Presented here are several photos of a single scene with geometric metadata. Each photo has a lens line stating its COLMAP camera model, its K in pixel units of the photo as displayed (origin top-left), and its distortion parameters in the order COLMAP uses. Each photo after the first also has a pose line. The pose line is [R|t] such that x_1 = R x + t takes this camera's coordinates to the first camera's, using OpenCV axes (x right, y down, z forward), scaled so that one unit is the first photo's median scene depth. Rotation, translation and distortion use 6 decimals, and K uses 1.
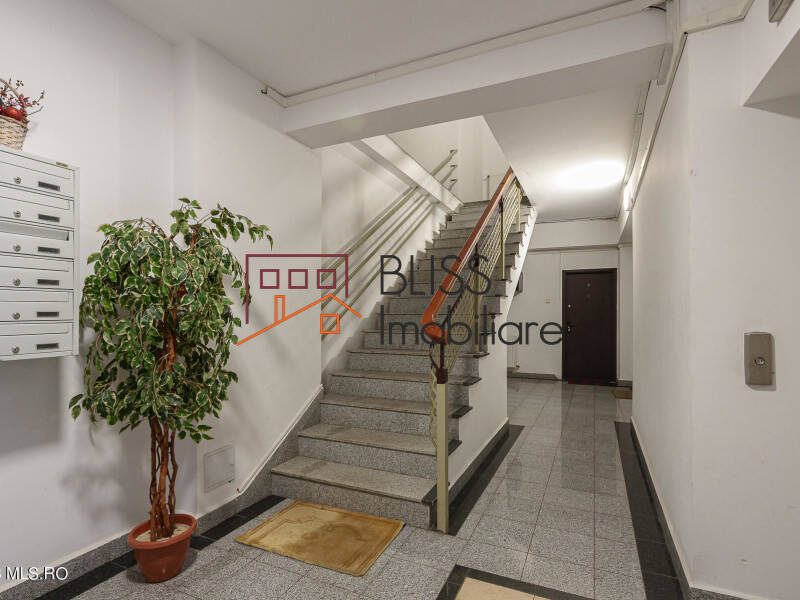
lens RADIAL K [[406.1, 0, 400.7], [0, 406.1, 318.2], [0, 0, 1]] dist [0.001013, 0.000824]
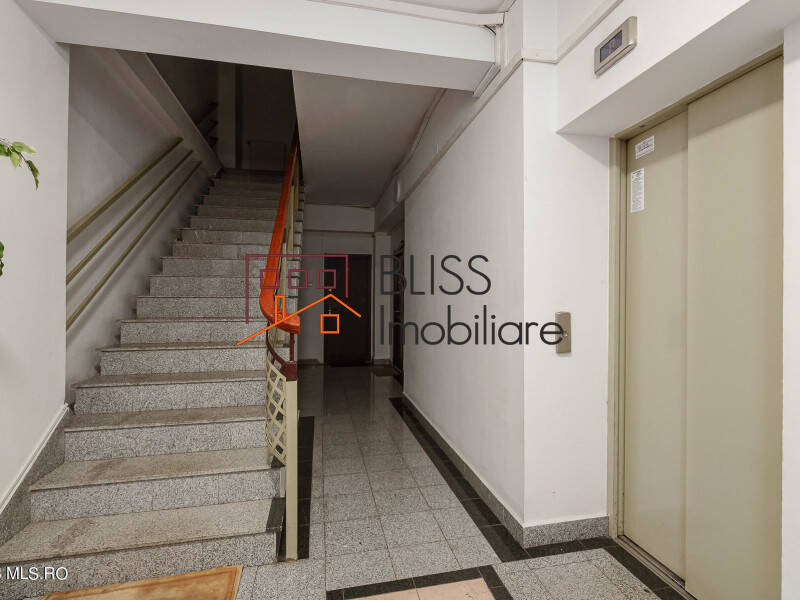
lens RADIAL K [[424.3, 0, 400.0], [0, 424.3, 300.0], [0, 0, 1]] dist [0.001429, 0.001312]
pose [[0.800172, -0.001824, 0.599768, -0.215932], [0.005156, 0.999979, -0.003838, 0.000682], [-0.599748, 0.006164, 0.800165, 0.153508]]
